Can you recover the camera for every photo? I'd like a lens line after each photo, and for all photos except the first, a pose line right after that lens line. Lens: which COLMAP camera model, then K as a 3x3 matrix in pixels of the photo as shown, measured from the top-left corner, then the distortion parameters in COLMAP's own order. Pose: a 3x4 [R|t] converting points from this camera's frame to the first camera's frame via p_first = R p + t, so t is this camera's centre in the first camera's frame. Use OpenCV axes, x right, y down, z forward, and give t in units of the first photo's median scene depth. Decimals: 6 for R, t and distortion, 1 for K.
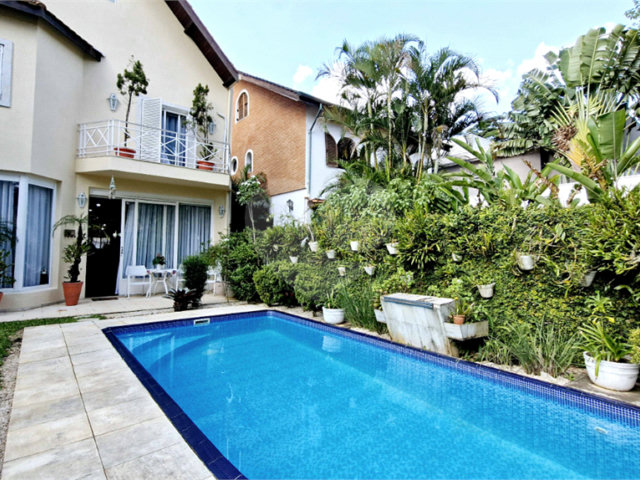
lens RADIAL K [[348.1, 0, 323.8], [0, 348.1, 238.1], [0, 0, 1]] dist [-0.002793, -0.000923]
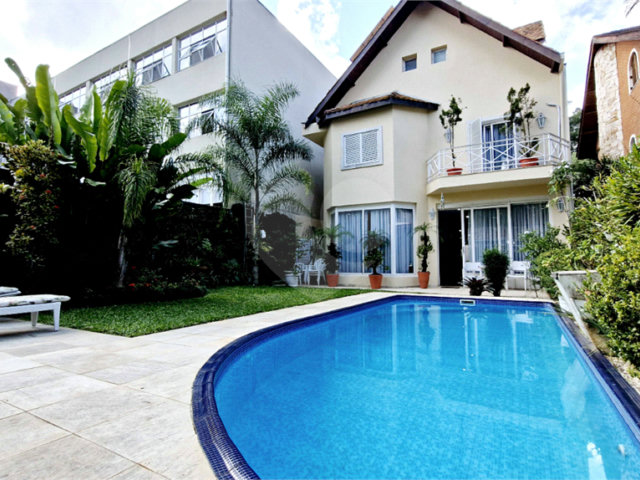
lens RADIAL K [[348.1, 0, 323.8], [0, 348.1, 238.1], [0, 0, 1]] dist [-0.002793, -0.000923]
pose [[0.350971, -0.079665, -0.932991, 0.470089], [0.031584, 0.996815, -0.073234, 0.080225], [0.935854, -0.003765, 0.352369, 0.121787]]
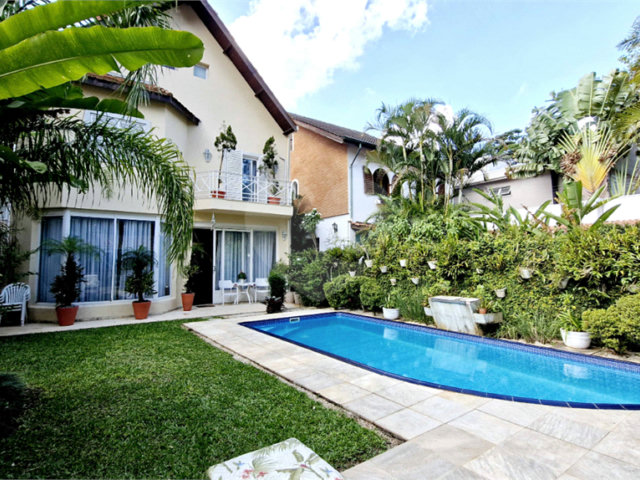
lens RADIAL K [[348.1, 0, 323.8], [0, 348.1, 238.1], [0, 0, 1]] dist [-0.002793, -0.000923]
pose [[0.998501, -0.022202, -0.050032, -0.124917], [0.020486, 0.999193, -0.034560, -0.028803], [0.050758, 0.033483, 0.998150, -0.316964]]
